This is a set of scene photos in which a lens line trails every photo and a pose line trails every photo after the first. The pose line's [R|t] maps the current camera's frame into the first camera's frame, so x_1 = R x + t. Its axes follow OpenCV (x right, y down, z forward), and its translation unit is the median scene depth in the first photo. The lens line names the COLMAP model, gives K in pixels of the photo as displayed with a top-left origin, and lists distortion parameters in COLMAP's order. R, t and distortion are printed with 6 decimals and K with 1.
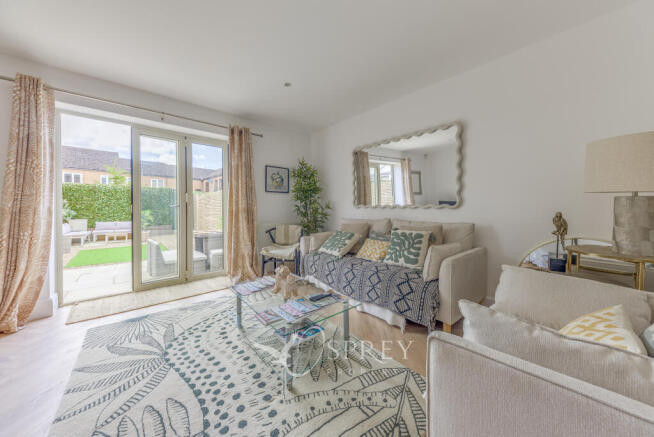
lens RADIAL K [[227.0, 0, 329.8], [0, 227.0, 210.4], [0, 0, 1]] dist [0.008313, -0.002467]
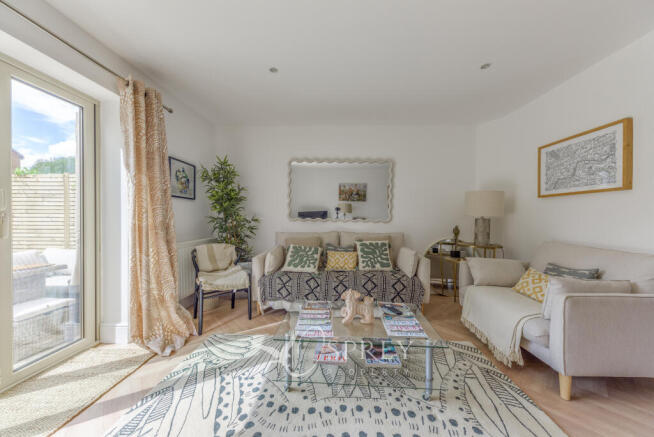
lens RADIAL K [[227.0, 0, 327.1], [0, 227.0, 212.5], [0, 0, 1]] dist [0.008313, -0.002467]
pose [[0.678511, 0.039495, 0.733528, -0.588830], [-0.002566, 0.998675, -0.051397, -0.000258], [-0.734586, 0.032992, 0.677713, 0.284502]]
